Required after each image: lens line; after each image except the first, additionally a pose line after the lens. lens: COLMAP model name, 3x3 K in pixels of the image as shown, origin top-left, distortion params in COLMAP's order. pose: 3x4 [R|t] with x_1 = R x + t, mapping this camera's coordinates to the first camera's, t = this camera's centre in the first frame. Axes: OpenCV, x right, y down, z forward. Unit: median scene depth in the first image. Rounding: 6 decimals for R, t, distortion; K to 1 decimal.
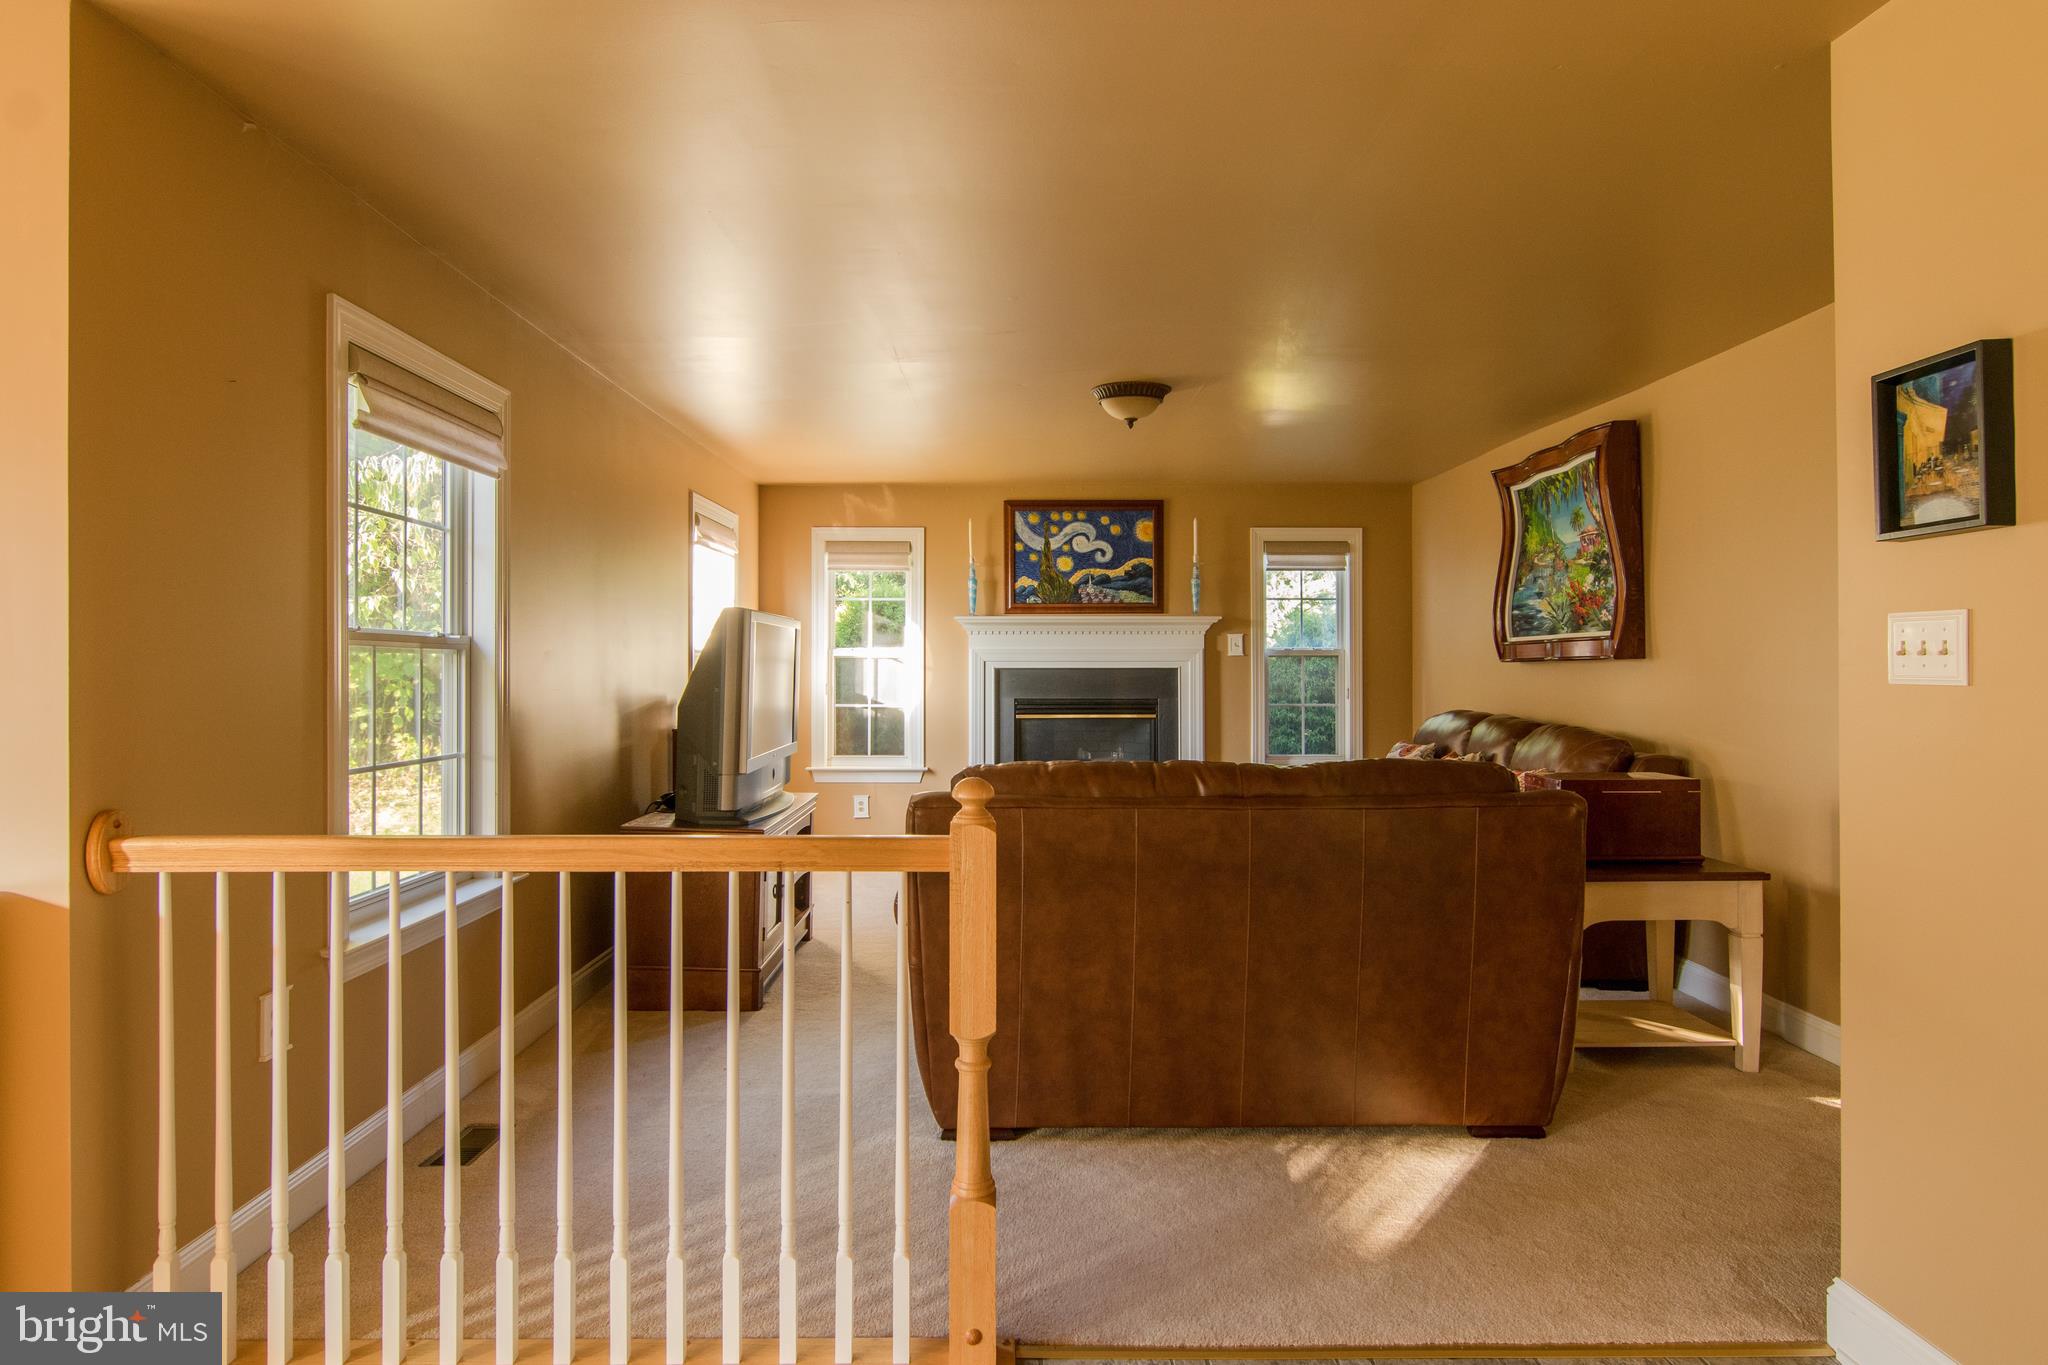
lens RADIAL K [[1197.9, 0, 1022.1], [0, 1197.9, 655.4], [0, 0, 1]] dist [-0.001109, -0.000328]
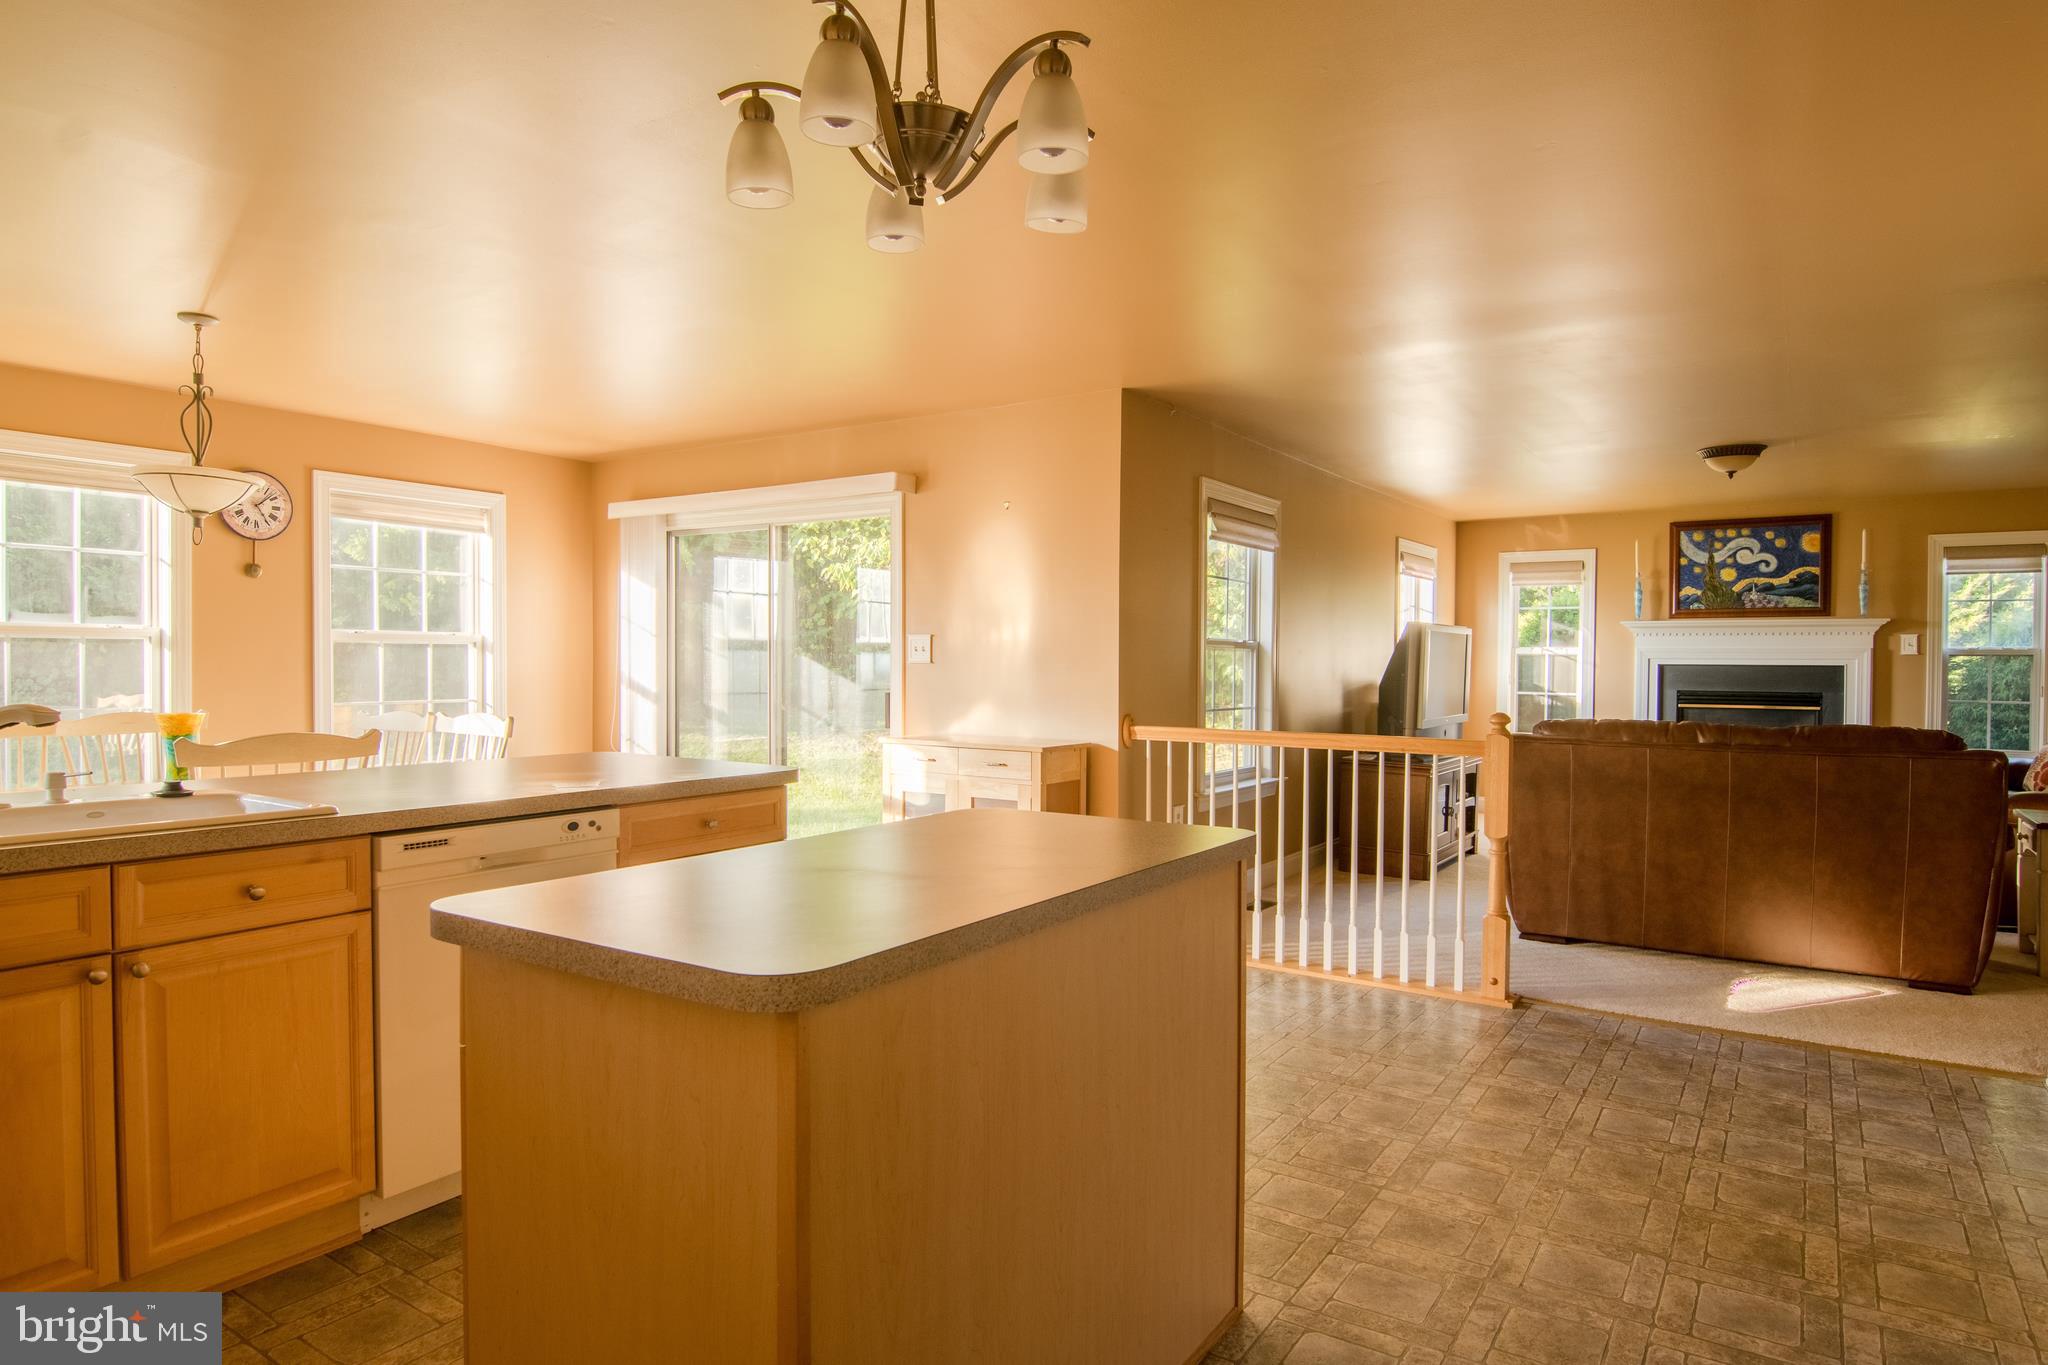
lens RADIAL K [[1161.3, 0, 1024.0], [0, 1161.3, 682.5], [0, 0, 1]] dist [-0.000635, -0.000027]
pose [[0.819502, 0.017281, -0.572816, 0.122890], [-0.003044, 0.999662, 0.025804, 0.000841], [0.573069, -0.019403, 0.819278, -0.310699]]
